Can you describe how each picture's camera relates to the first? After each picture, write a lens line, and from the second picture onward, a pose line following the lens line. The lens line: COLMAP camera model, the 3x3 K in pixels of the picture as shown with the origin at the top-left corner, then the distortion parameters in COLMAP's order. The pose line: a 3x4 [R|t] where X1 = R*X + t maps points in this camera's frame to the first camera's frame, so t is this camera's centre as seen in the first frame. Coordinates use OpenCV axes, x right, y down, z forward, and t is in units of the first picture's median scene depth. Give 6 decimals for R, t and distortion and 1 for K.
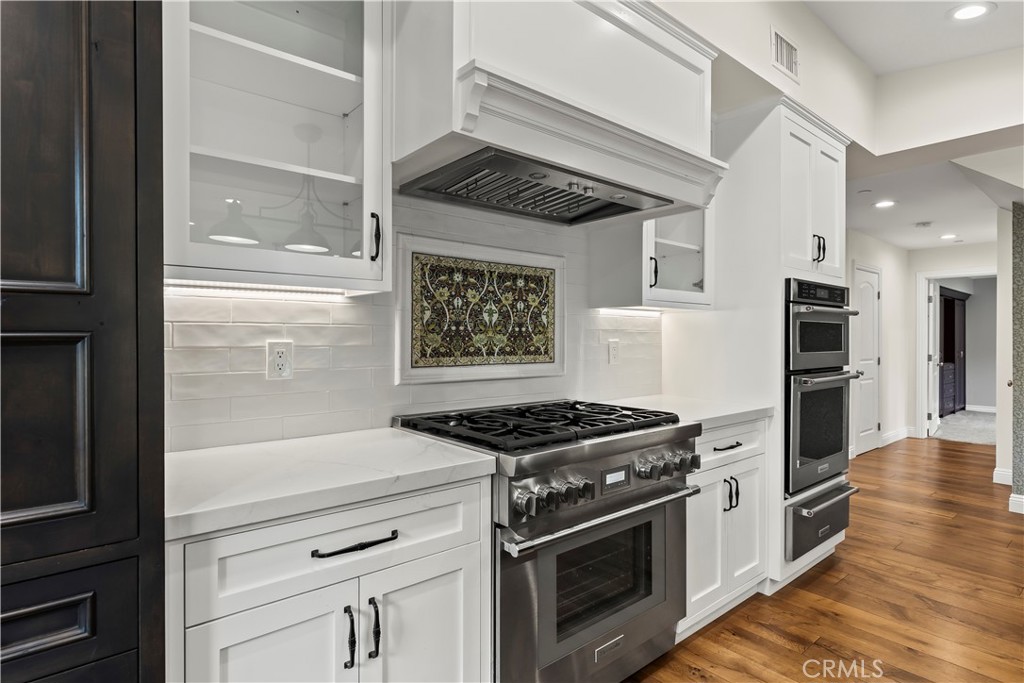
lens RADIAL K [[536.3, 0, 534.1], [0, 536.3, 330.8], [0, 0, 1]] dist [0.006238, 0.000007]
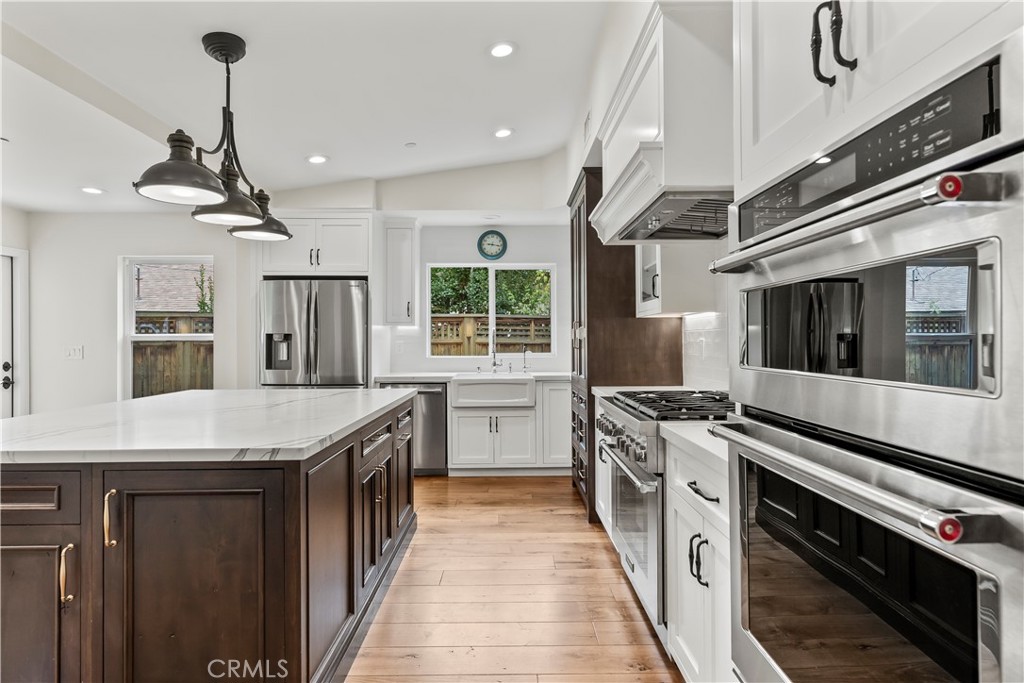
lens RADIAL K [[554.4, 0, 510.5], [0, 554.4, 339.3], [0, 0, 1]] dist [-0.004856, 0.000003]
pose [[-0.658040, -0.006345, -0.752956, 1.076846], [0.004337, 0.999916, -0.012216, 0.030371], [0.752970, -0.011304, -0.657958, 1.313897]]
